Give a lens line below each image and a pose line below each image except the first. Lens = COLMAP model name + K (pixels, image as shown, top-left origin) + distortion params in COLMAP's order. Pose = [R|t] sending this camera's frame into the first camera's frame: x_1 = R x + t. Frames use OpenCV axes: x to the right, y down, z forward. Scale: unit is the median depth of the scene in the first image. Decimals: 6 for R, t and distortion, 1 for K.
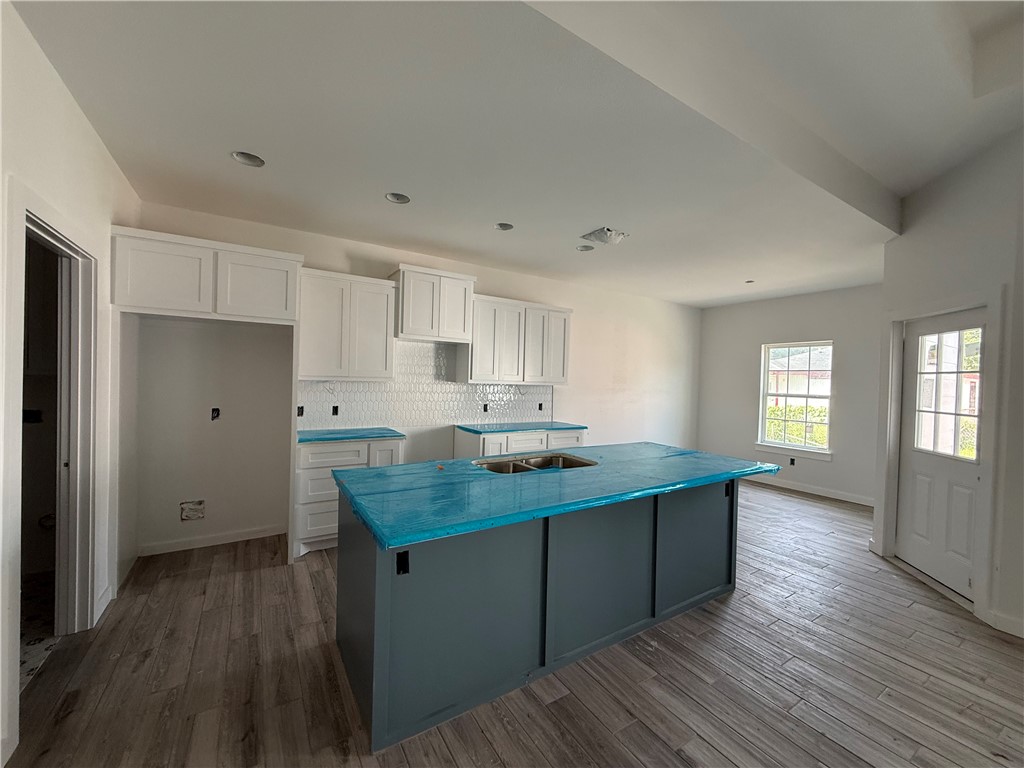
lens RADIAL K [[406.8, 0, 512.0], [0, 406.8, 384.0], [0, 0, 1]] dist [0.001439, 0.000161]
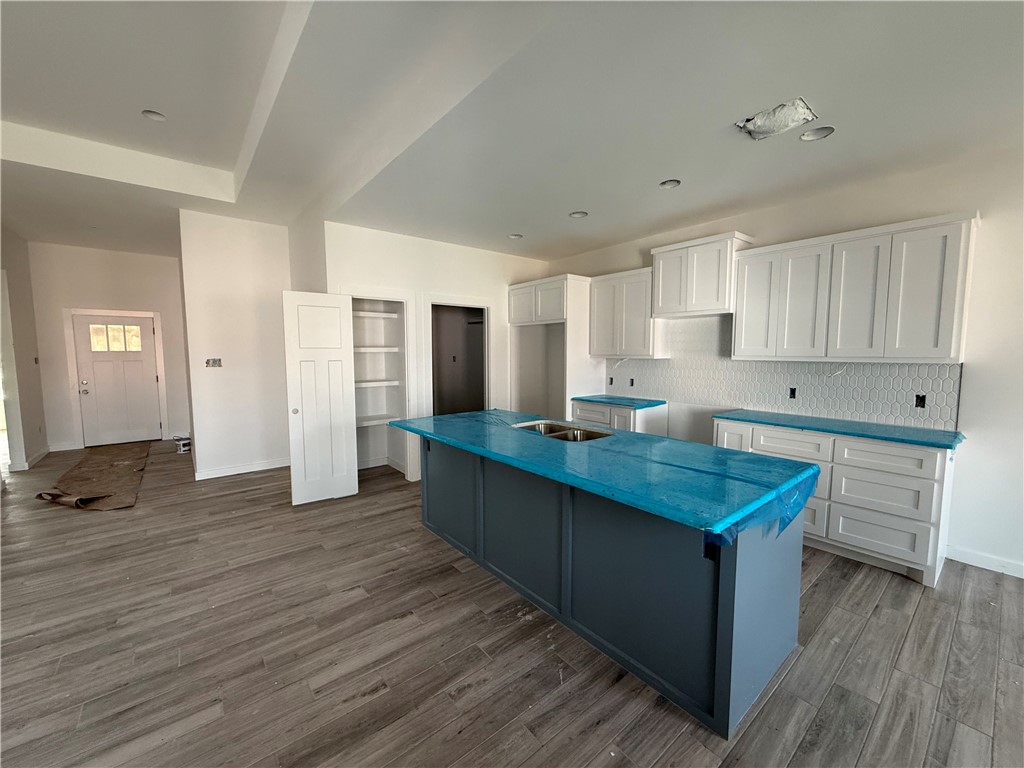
lens RADIAL K [[409.8, 0, 512.0], [0, 409.8, 384.0], [0, 0, 1]] dist [-0.000470, 0.000012]
pose [[0.114673, 0.047892, -0.992248, 0.777341], [-0.010500, 0.998840, 0.046996, 0.015128], [0.993348, 0.005030, 0.115043, 0.502015]]
